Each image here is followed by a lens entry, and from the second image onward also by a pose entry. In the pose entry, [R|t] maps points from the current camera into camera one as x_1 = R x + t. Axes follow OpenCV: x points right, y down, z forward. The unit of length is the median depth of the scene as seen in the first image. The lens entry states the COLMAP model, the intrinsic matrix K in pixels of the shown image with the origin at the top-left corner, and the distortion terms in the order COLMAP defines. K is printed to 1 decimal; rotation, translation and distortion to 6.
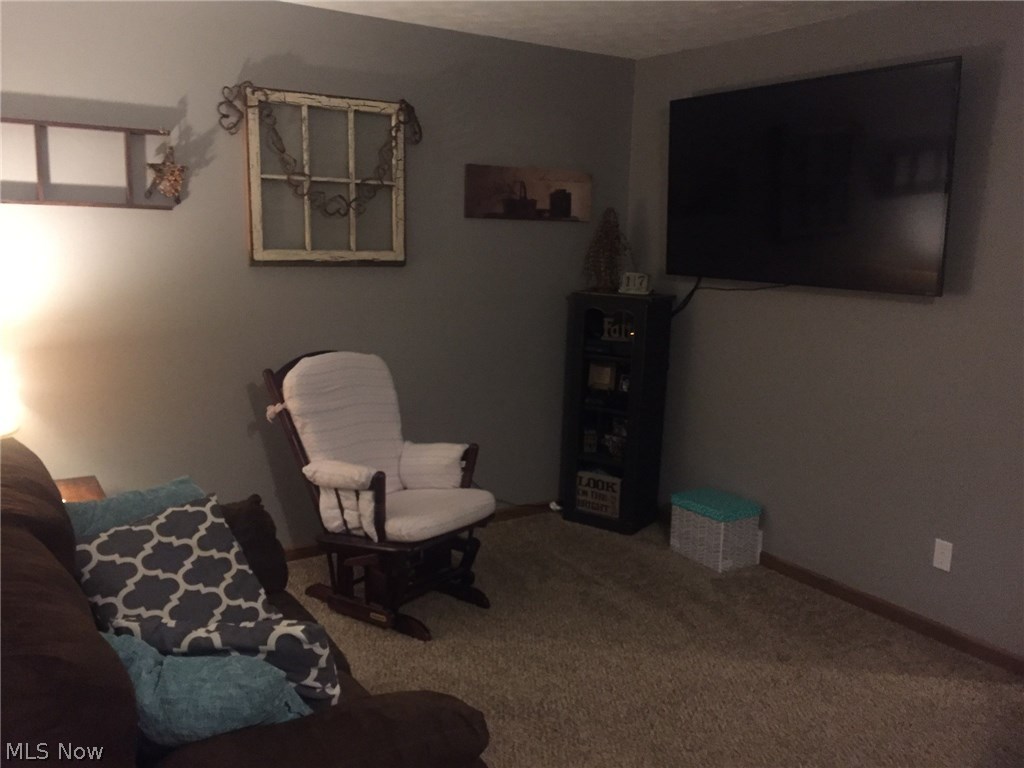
lens RADIAL K [[879.4, 0, 512.0], [0, 879.4, 384.0], [0, 0, 1]] dist [0.091252, -0.121271]
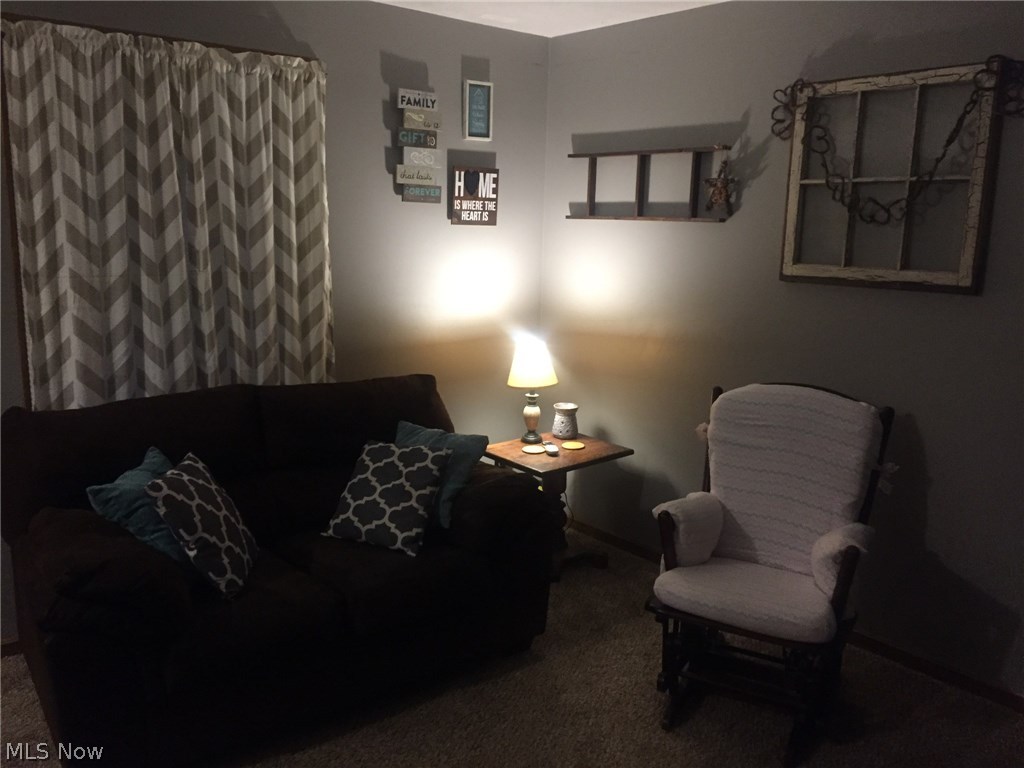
lens RADIAL K [[879.4, 0, 512.0], [0, 879.4, 384.0], [0, 0, 1]] dist [0.091252, -0.121271]
pose [[0.100583, 0.159919, -0.981992, 0.613742], [-0.192611, 0.971455, 0.138475, -0.105154], [0.976106, 0.175215, 0.128514, 0.643268]]
